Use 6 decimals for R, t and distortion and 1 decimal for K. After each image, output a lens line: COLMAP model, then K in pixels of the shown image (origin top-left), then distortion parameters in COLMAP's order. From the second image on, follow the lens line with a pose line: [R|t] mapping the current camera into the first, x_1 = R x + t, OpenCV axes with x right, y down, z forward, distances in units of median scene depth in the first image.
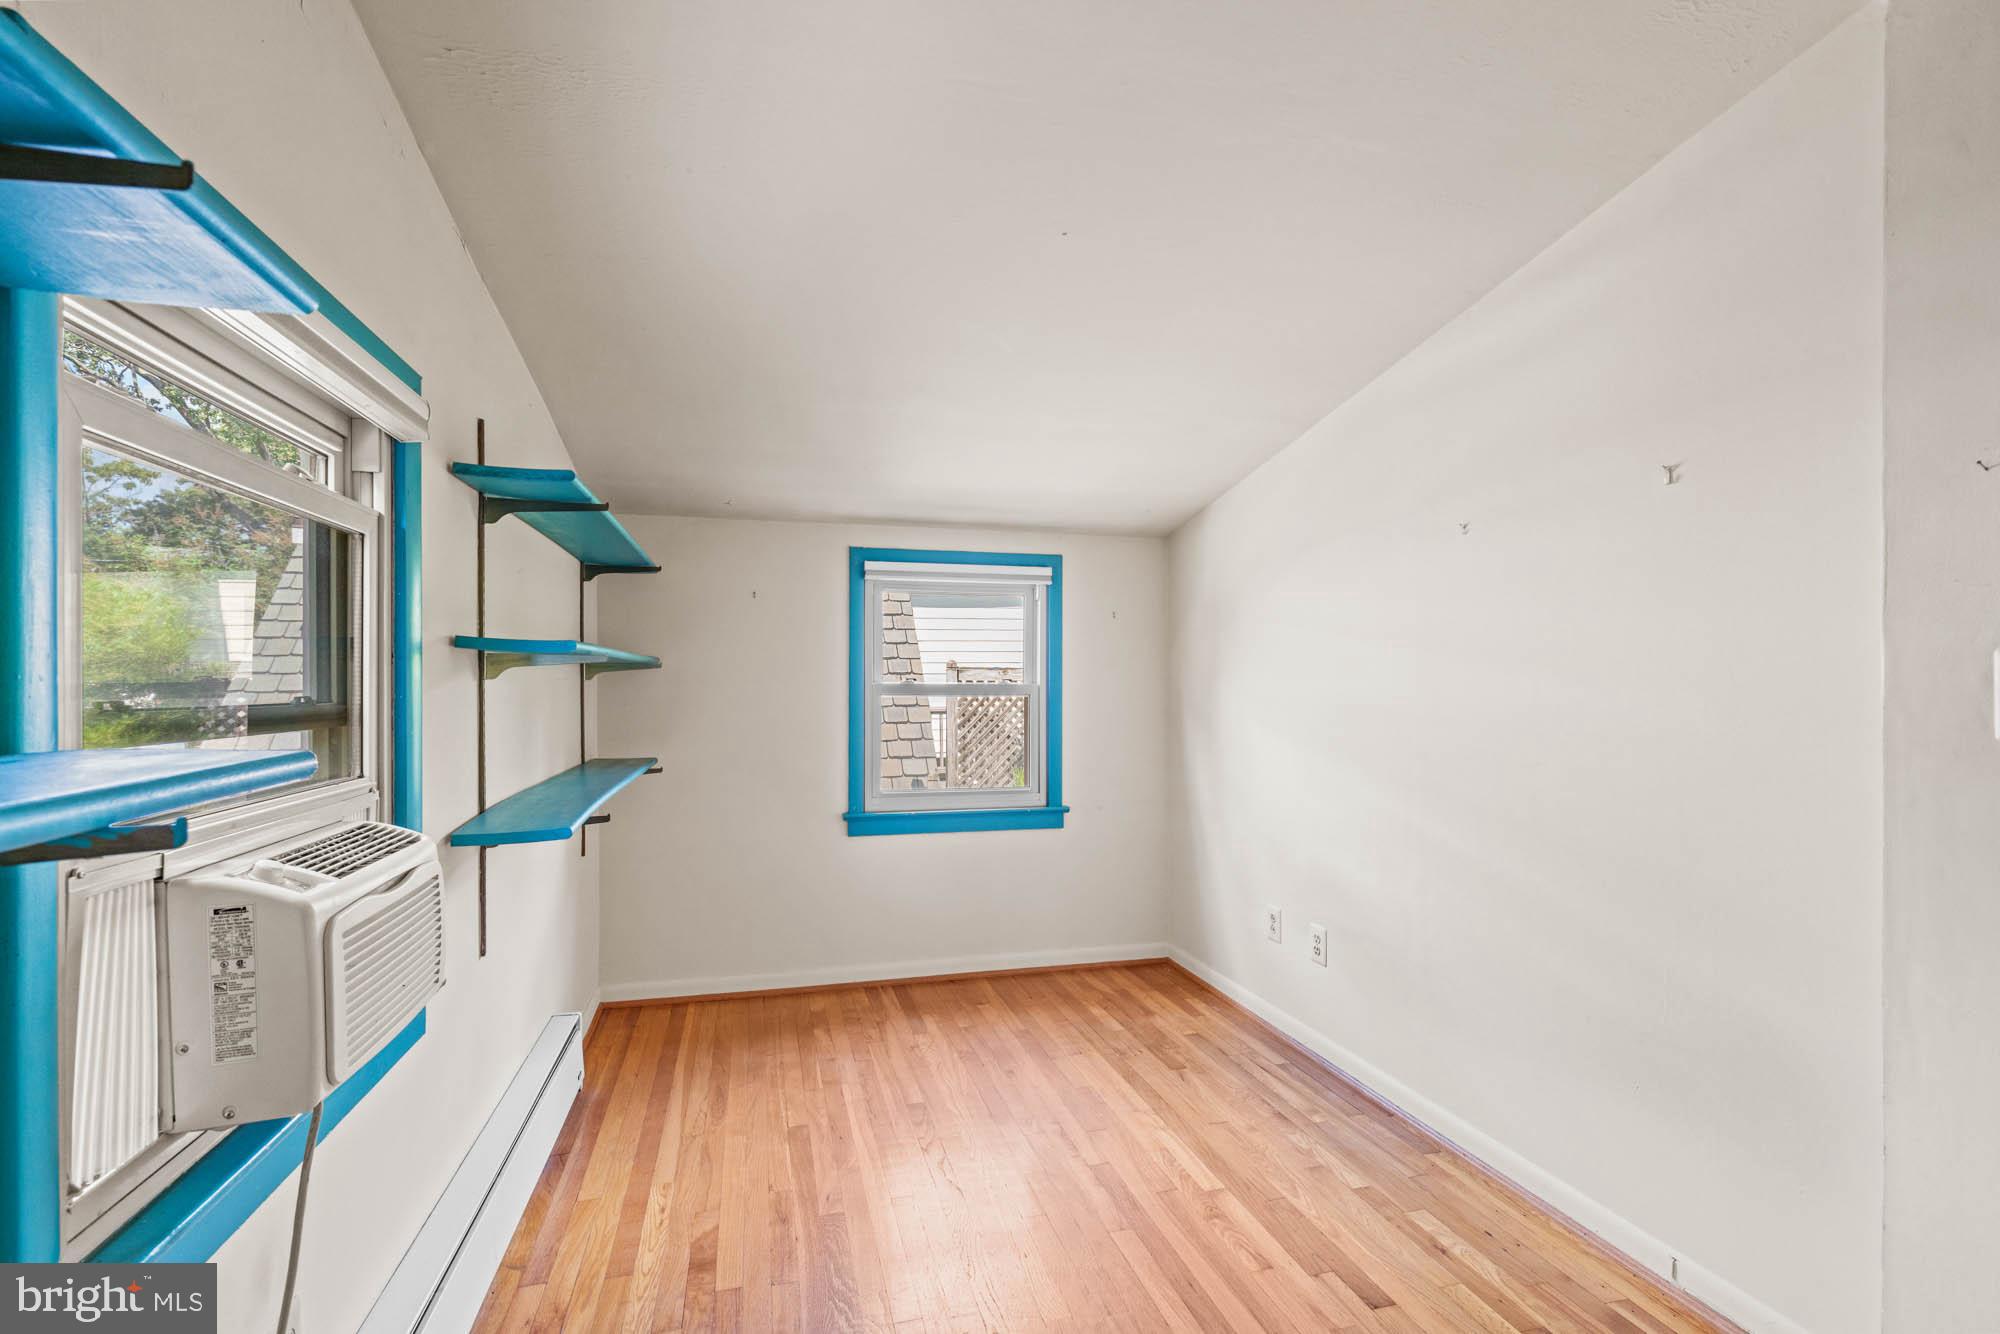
lens RADIAL K [[894.5, 0, 994.9], [0, 894.5, 666.1], [0, 0, 1]] dist [-0.003704, 0.000377]
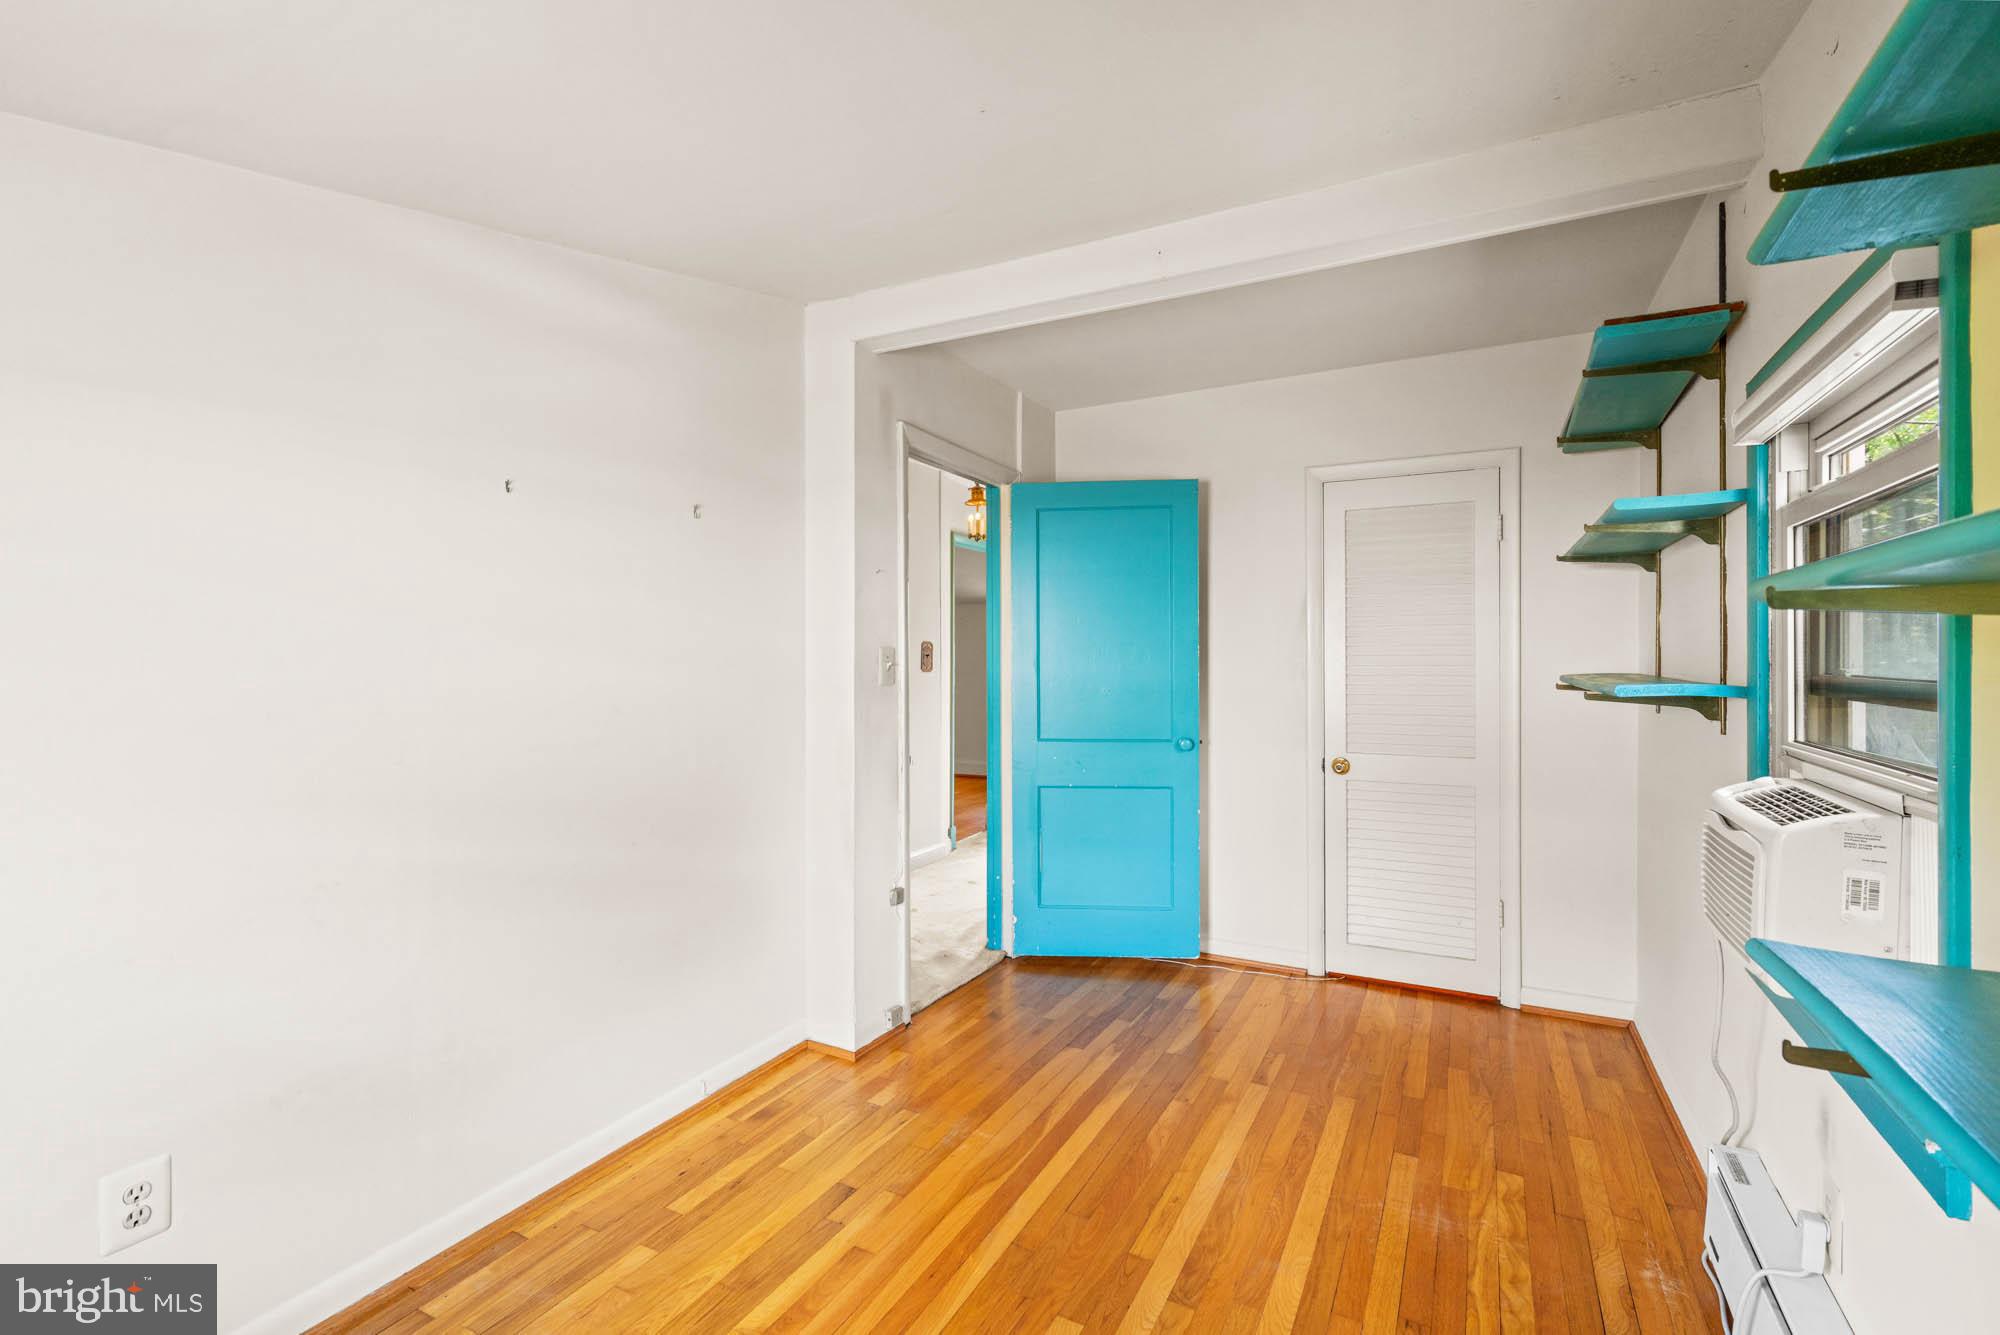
lens RADIAL K [[894.5, 0, 994.9], [0, 894.5, 666.6], [0, 0, 1]] dist [-0.003704, 0.000377]
pose [[-0.728265, -0.004282, 0.685283, -0.447141], [-0.003847, 0.999990, 0.002161, 0.023059], [-0.685285, -0.001062, -0.728274, 1.502590]]
